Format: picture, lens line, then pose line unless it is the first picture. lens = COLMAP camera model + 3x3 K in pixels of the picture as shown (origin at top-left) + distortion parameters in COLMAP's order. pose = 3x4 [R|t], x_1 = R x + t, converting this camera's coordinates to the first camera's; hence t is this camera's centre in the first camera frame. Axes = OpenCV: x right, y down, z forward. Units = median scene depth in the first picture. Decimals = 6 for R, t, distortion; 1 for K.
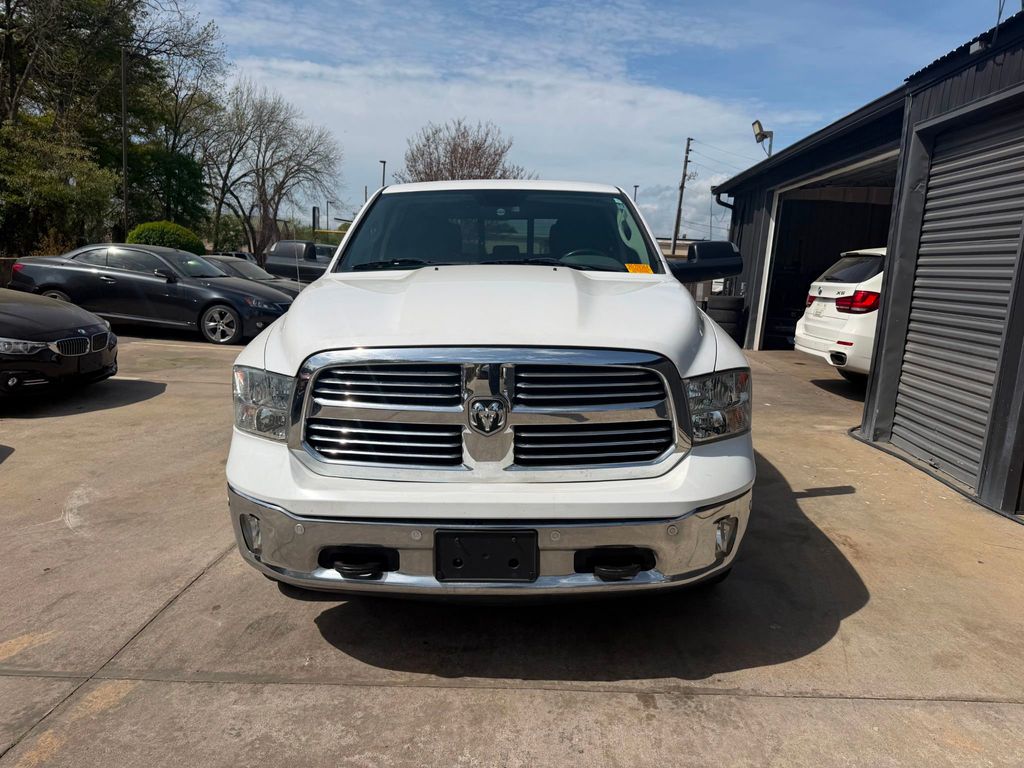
lens RADIAL K [[752.5, 0, 512.0], [0, 752.5, 384.0], [0, 0, 1]] dist [-0.001788, -0.005242]
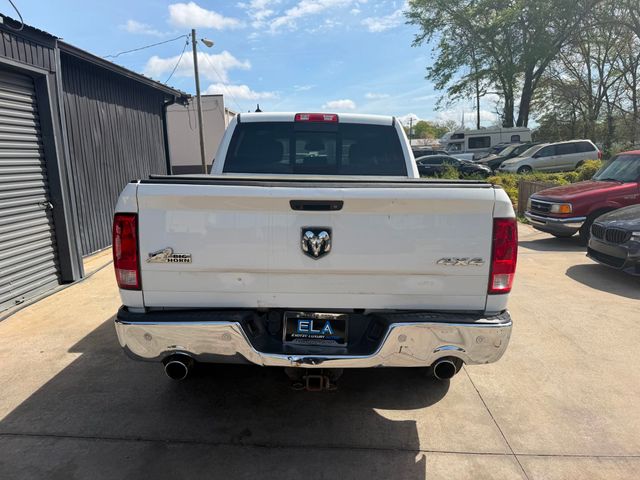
lens RADIAL K [[447.8, 0, 320.0], [0, 447.8, 240.0], [0, 0, 1]] dist [0.001379, -0.006476]
pose [[-0.999819, -0.015697, -0.010749, -0.027432], [-0.018321, 0.946647, 0.321752, -0.543097], [0.005125, 0.321891, -0.946763, 3.224445]]
